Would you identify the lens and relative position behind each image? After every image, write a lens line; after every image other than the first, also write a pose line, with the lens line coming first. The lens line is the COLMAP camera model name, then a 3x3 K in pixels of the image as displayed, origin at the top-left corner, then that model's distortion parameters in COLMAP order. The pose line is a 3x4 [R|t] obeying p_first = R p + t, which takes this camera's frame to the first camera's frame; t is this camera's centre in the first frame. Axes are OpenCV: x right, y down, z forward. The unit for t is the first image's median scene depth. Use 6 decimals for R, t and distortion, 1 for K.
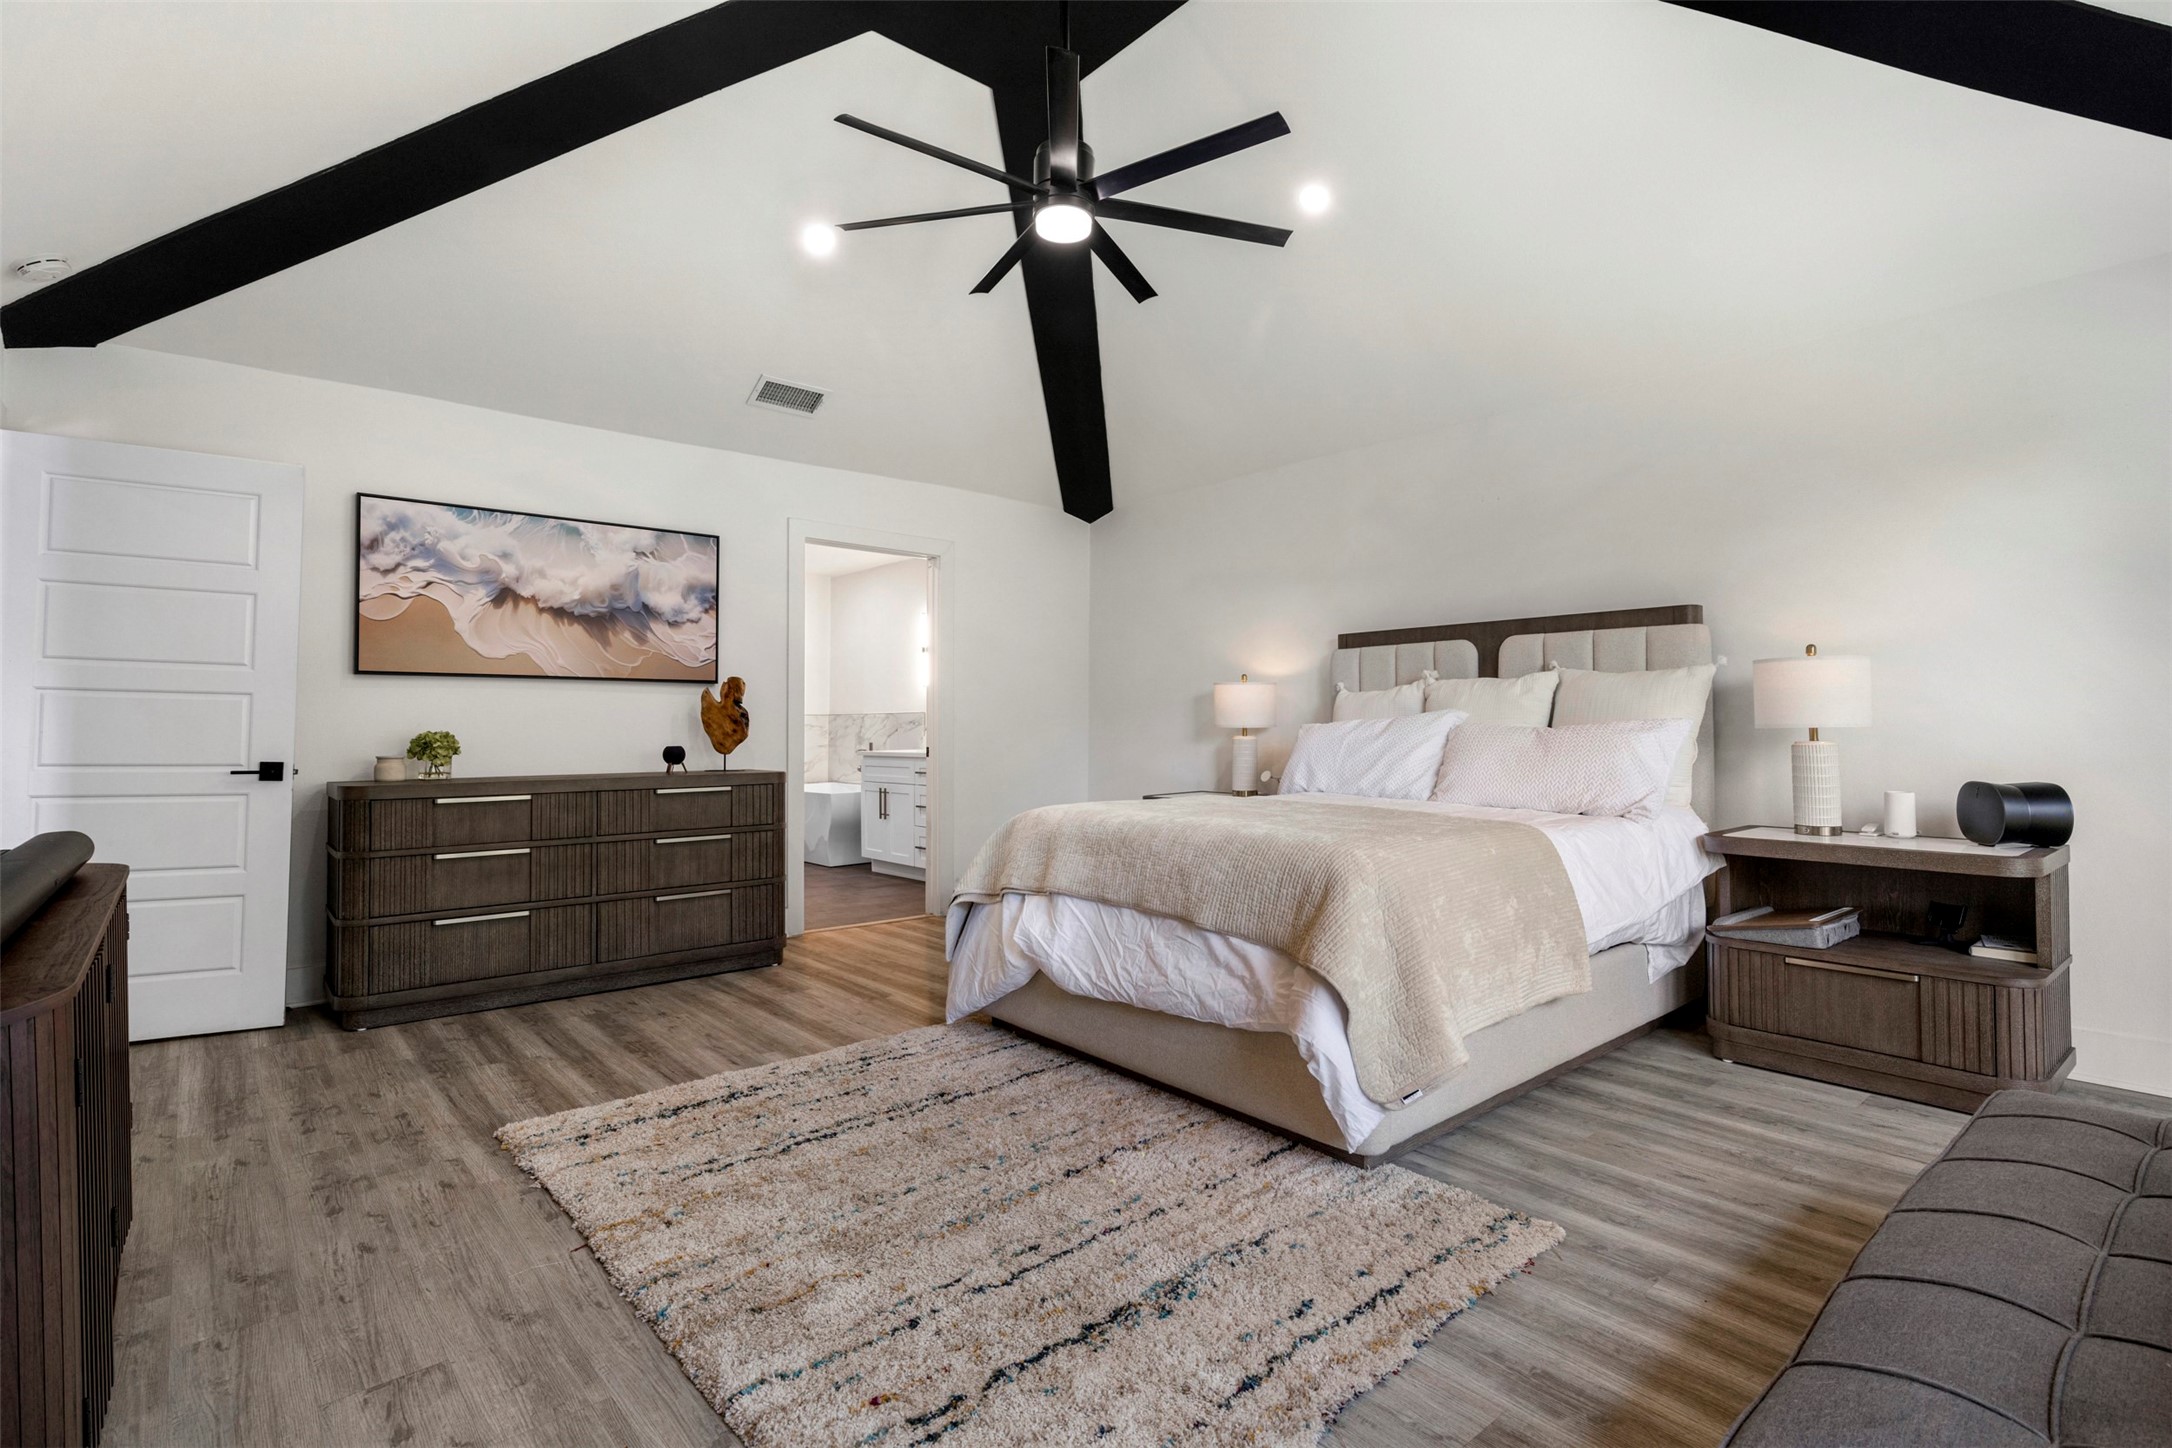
lens RADIAL K [[1033.4, 0, 1078.9], [0, 1033.4, 724.9], [0, 0, 1]] dist [0.003373, 0.001083]
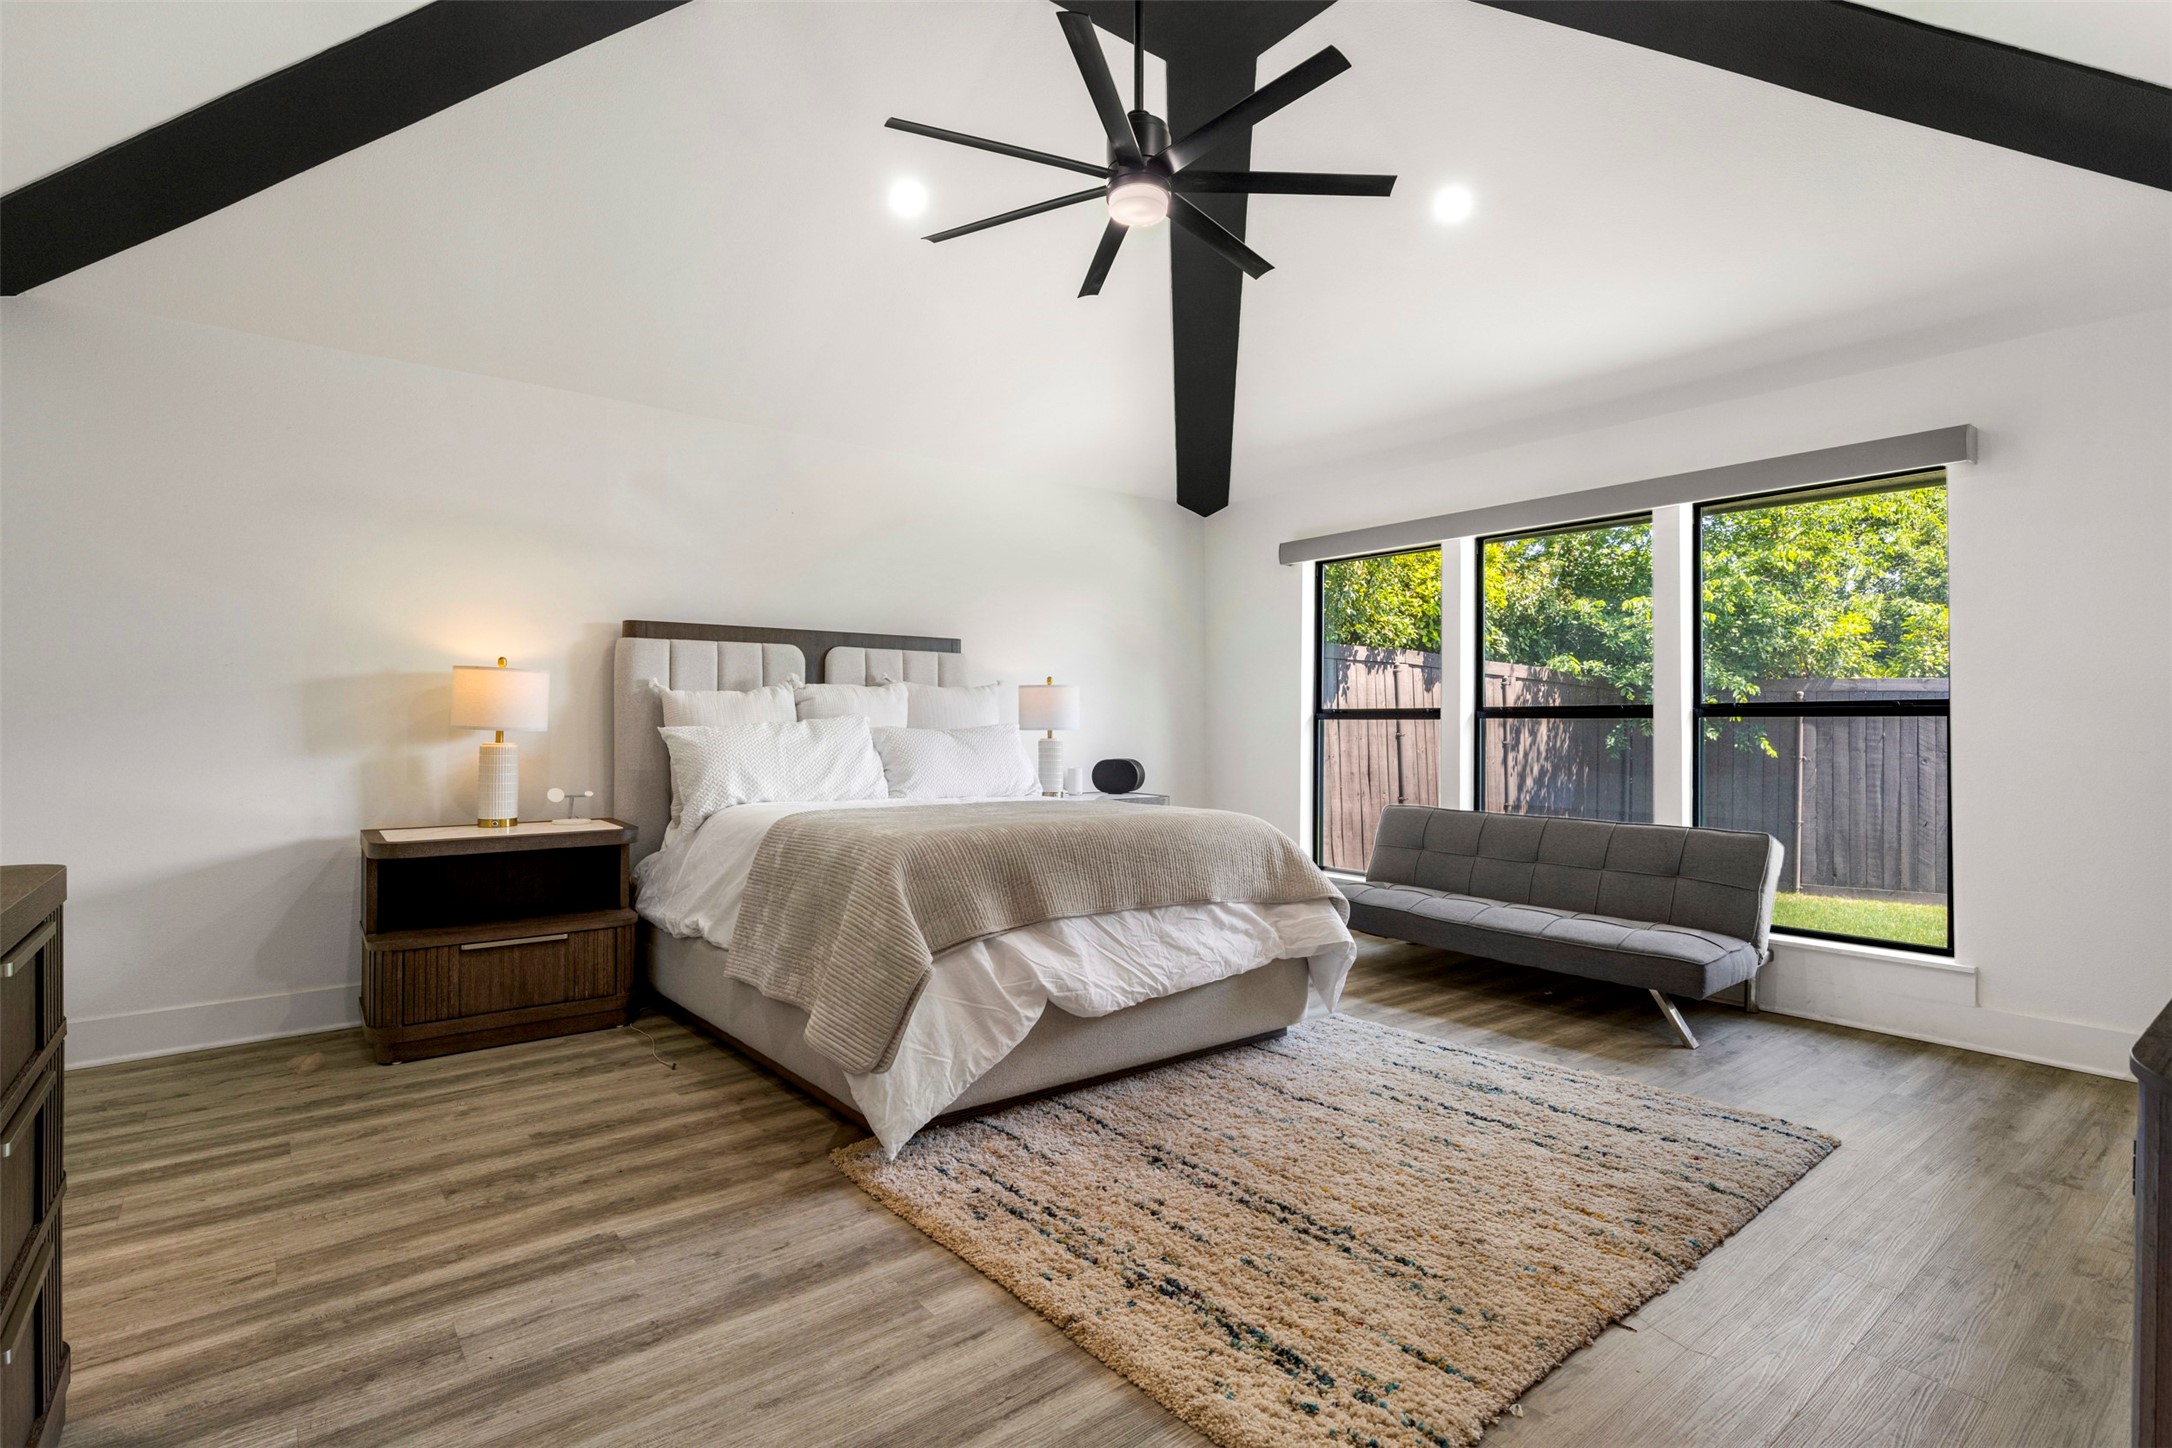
lens RADIAL K [[1033.4, 0, 1078.9], [0, 1033.4, 724.9], [0, 0, 1]] dist [0.003373, 0.001083]
pose [[0.048416, -0.001194, 0.998827, -0.861680], [-0.000478, 0.999999, 0.001219, -0.005464], [-0.998827, -0.000537, 0.048416, 0.887058]]
